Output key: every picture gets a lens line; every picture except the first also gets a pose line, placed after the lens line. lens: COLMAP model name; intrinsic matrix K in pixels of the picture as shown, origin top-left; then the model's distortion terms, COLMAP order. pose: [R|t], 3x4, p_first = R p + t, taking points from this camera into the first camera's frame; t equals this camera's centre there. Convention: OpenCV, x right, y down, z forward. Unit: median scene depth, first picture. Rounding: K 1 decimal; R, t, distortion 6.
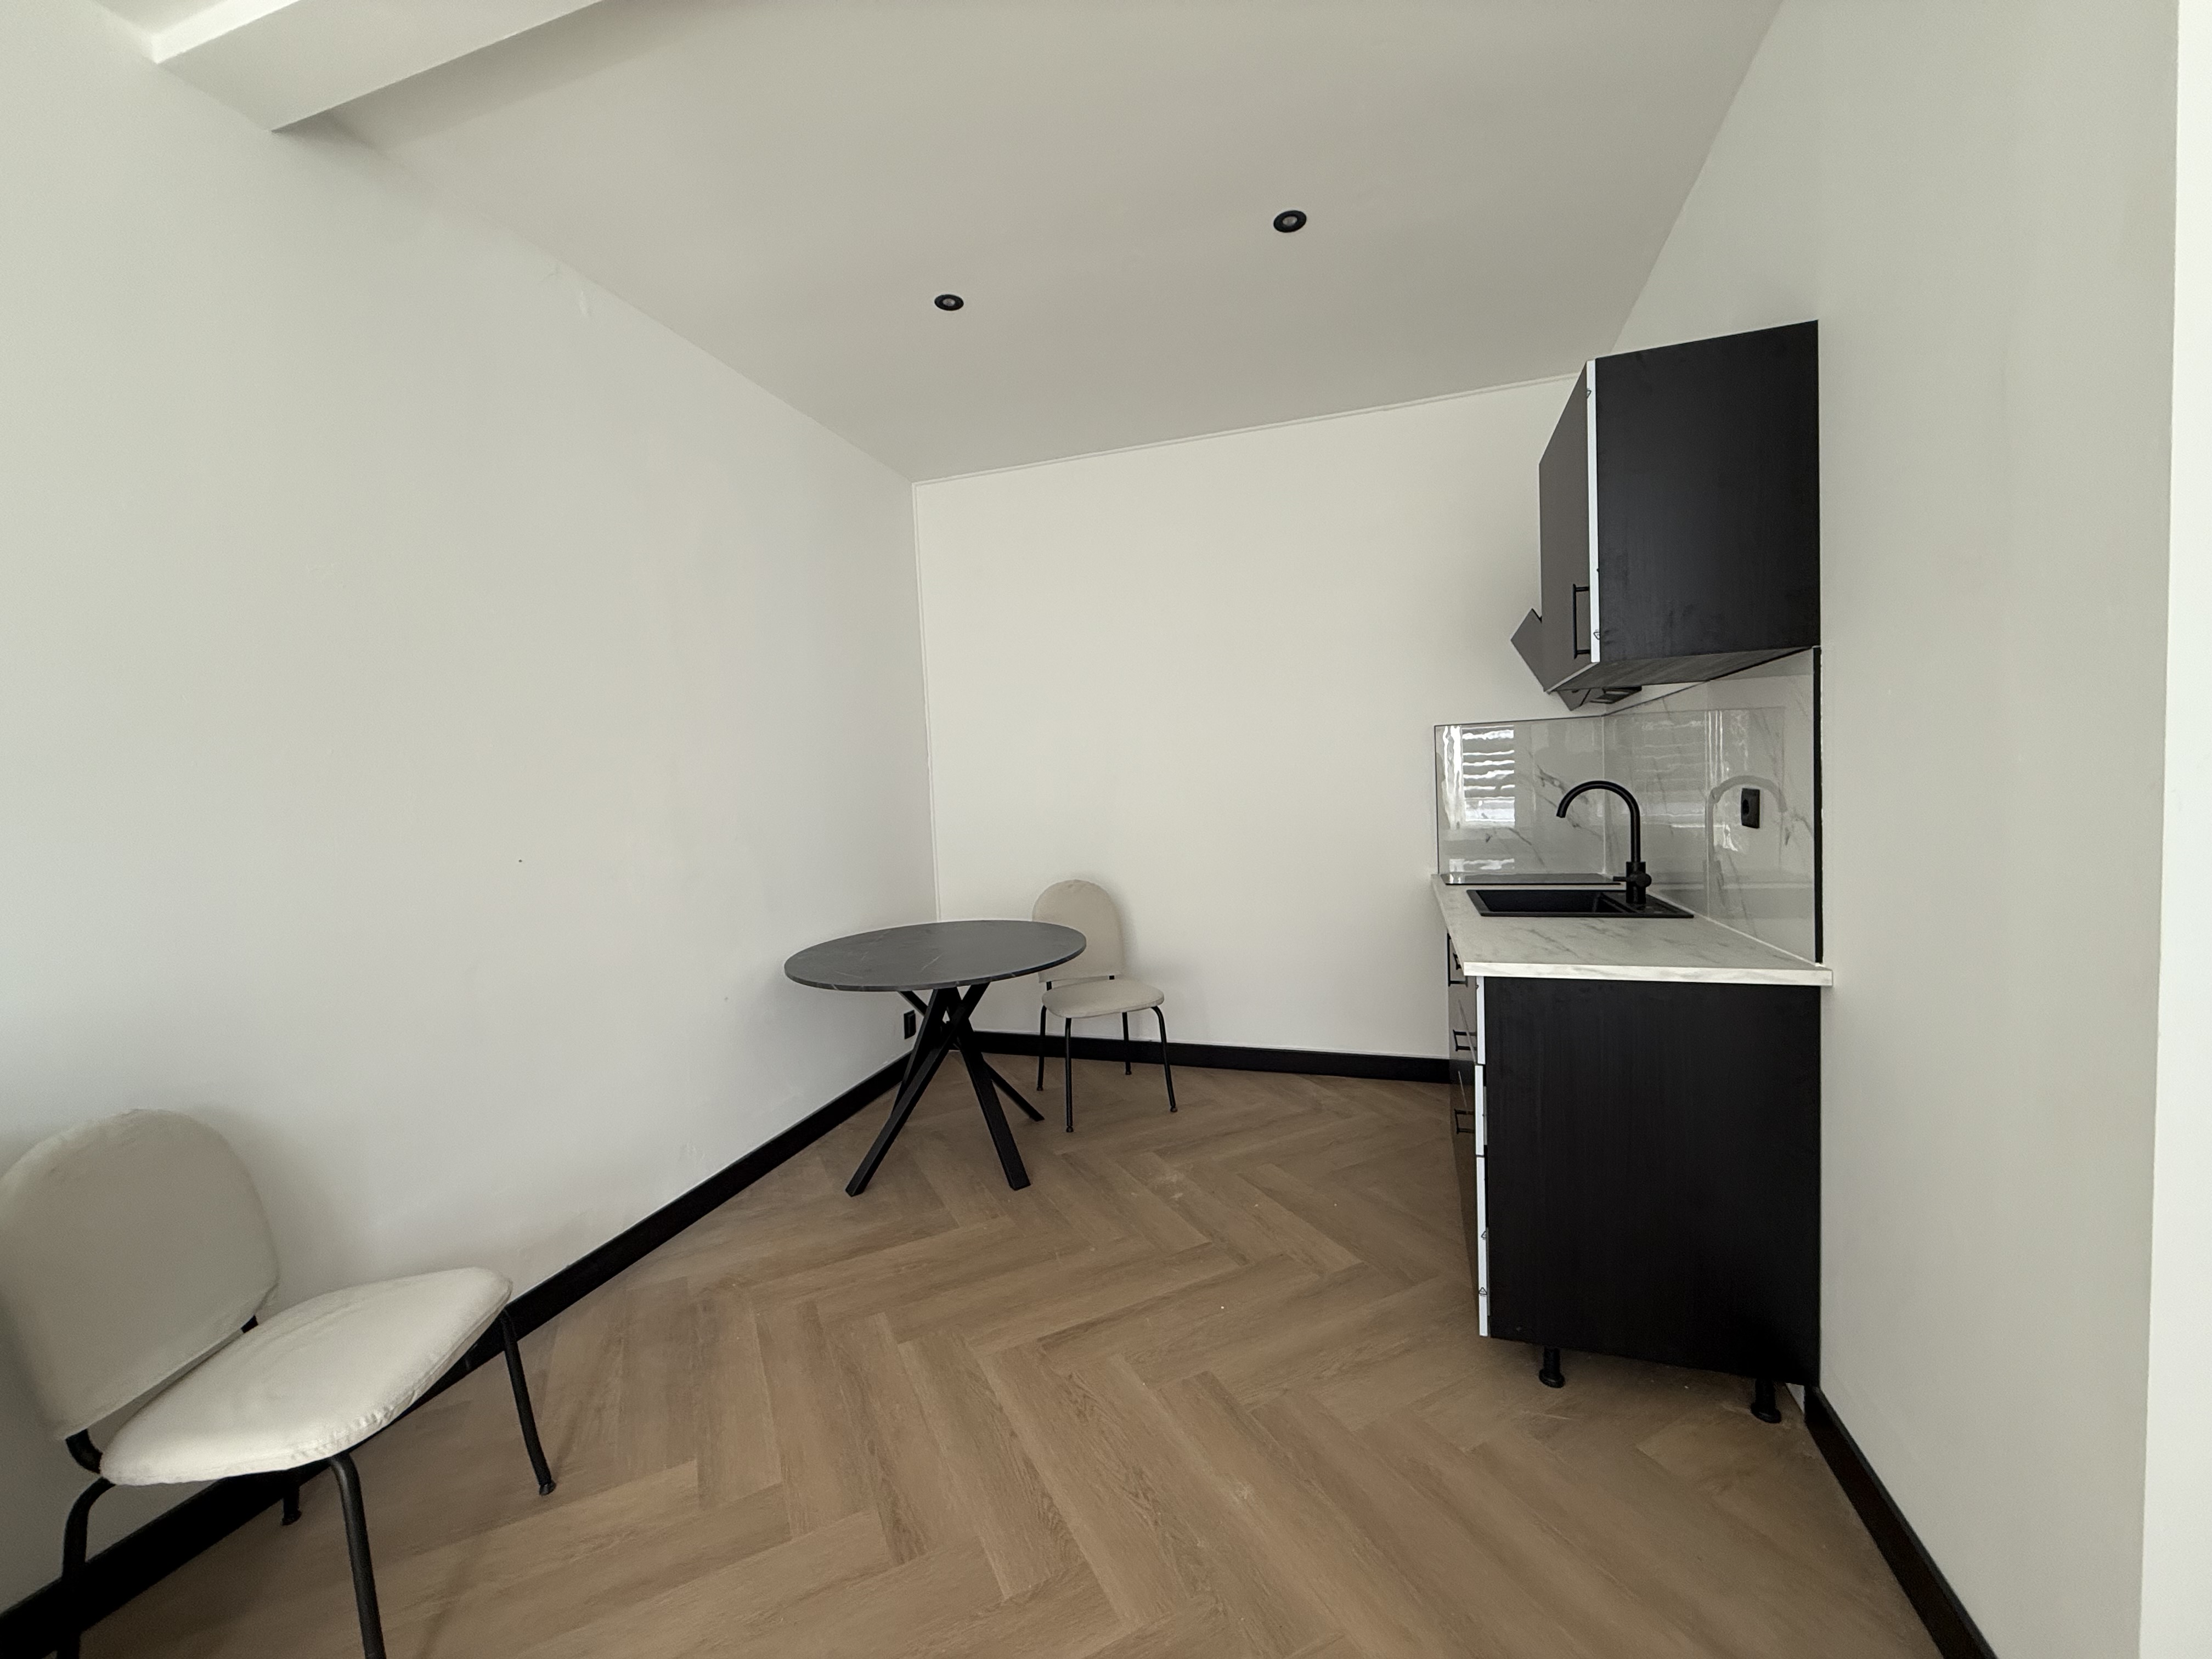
lens RADIAL K [[884.7, 0, 1102.1], [0, 884.7, 831.8], [0, 0, 1]] dist [-0.001269, -0.000236]
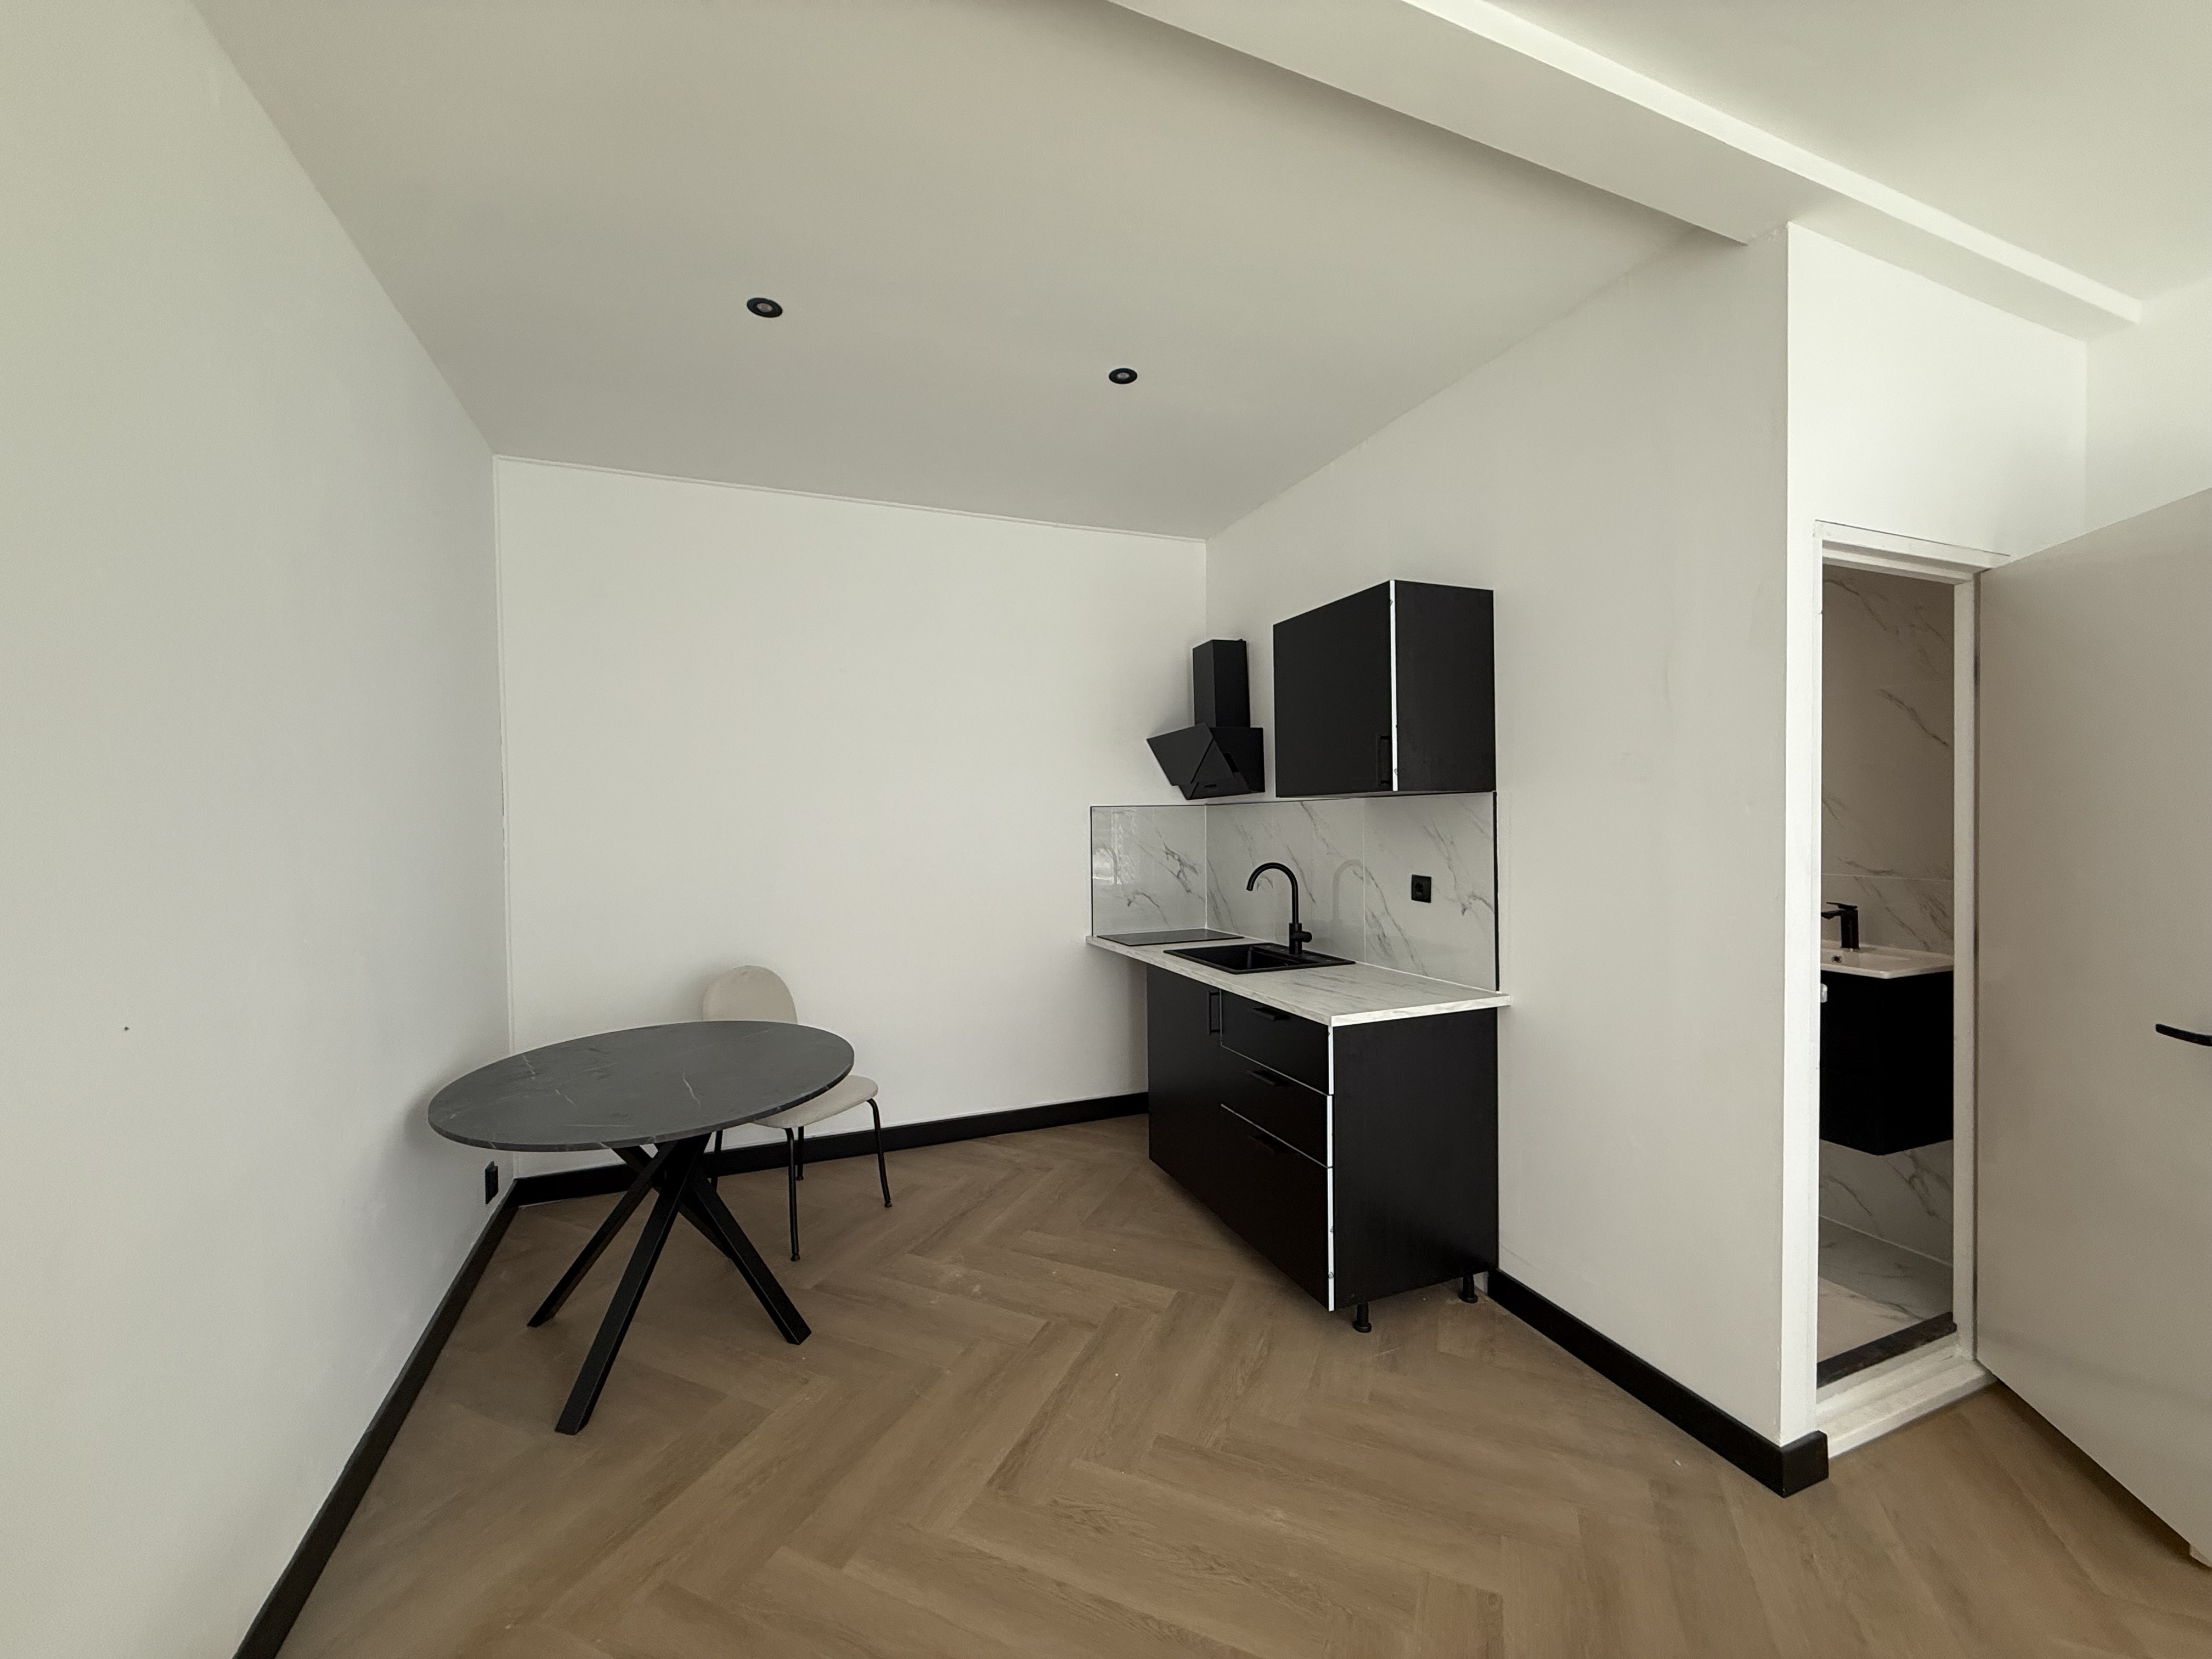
lens RADIAL K [[884.7, 0, 1102.1], [0, 884.7, 831.8], [0, 0, 1]] dist [-0.001269, -0.000236]
pose [[0.759107, 0.018096, 0.650714, -0.524675], [0.014196, 0.998916, -0.044339, -0.052521], [-0.650811, 0.042896, 0.758027, 0.176421]]
